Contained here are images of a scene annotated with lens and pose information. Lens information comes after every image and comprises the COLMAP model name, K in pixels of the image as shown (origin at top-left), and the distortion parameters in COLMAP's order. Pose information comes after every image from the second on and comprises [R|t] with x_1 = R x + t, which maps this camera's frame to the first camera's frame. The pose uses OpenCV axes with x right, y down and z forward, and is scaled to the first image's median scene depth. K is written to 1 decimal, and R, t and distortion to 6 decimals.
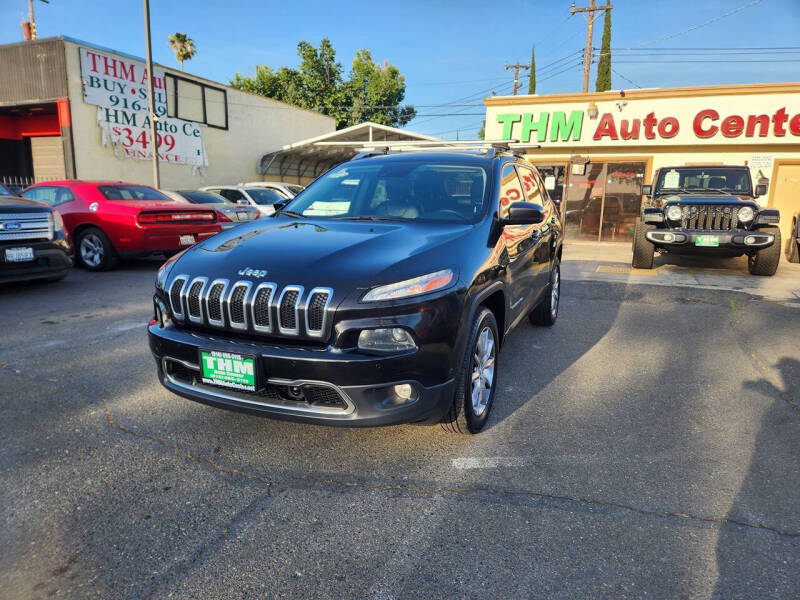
lens RADIAL K [[523.9, 0, 404.6], [0, 523.9, 303.2], [0, 0, 1]] dist [0.062590, -0.049123]
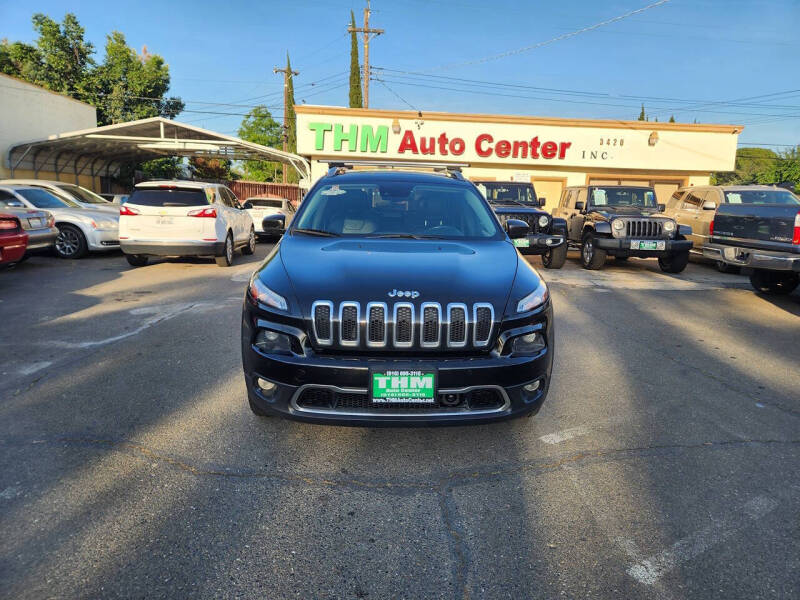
lens RADIAL K [[523.9, 0, 408.8], [0, 523.9, 290.1], [0, 0, 1]] dist [0.062590, -0.049123]
pose [[0.901163, -0.061481, 0.429098, -0.120813], [0.072529, 0.997322, -0.009425, -0.009093], [-0.427370, 0.039616, 0.903209, 0.004625]]
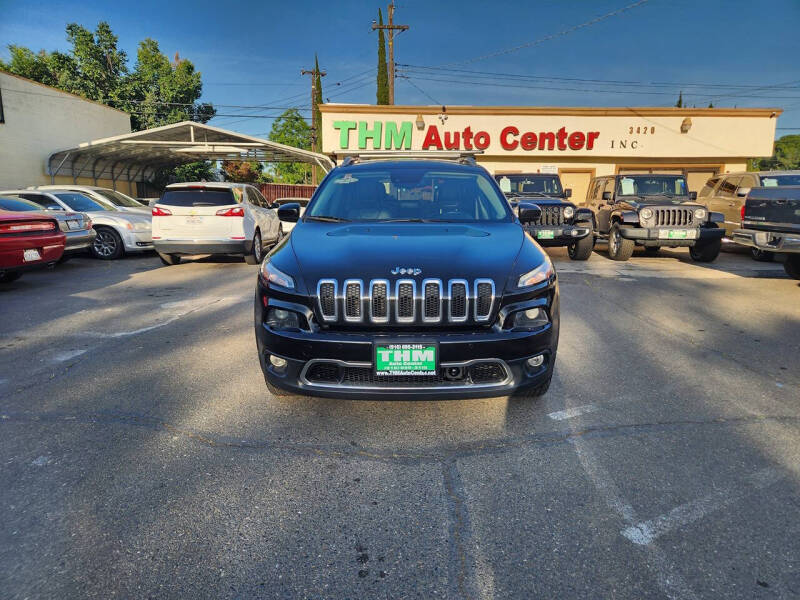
lens RADIAL K [[523.9, 0, 410.5], [0, 523.9, 298.9], [0, 0, 1]] dist [0.062590, -0.049123]
pose [[0.922374, -0.082894, 0.377299, -0.114431], [0.087984, 0.996115, 0.003757, -0.000623], [-0.376145, 0.029731, 0.926084, -0.003051]]
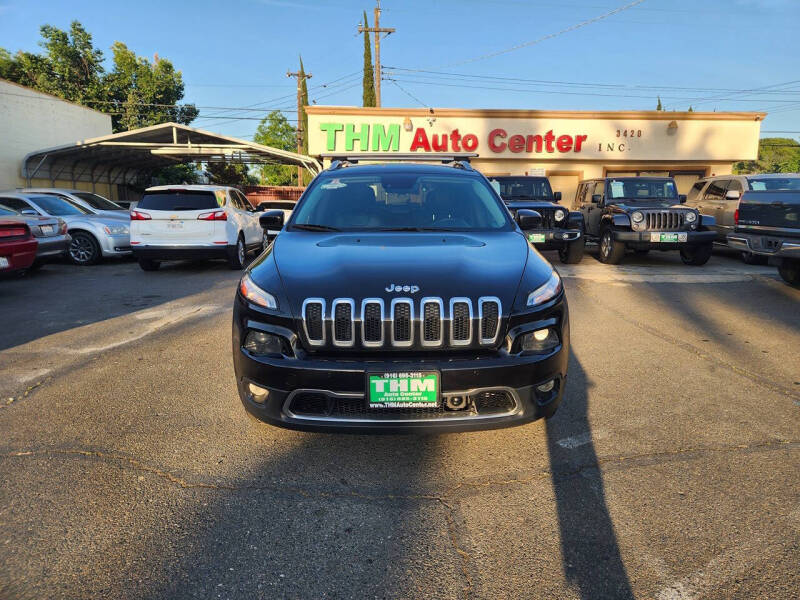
lens RADIAL K [[523.9, 0, 411.6], [0, 523.9, 290.9], [0, 0, 1]] dist [0.062590, -0.049123]
pose [[0.911499, -0.081515, 0.403145, -0.109508], [0.094026, 0.995506, -0.011301, -0.006845], [-0.400411, 0.048207, 0.915067, 0.015465]]
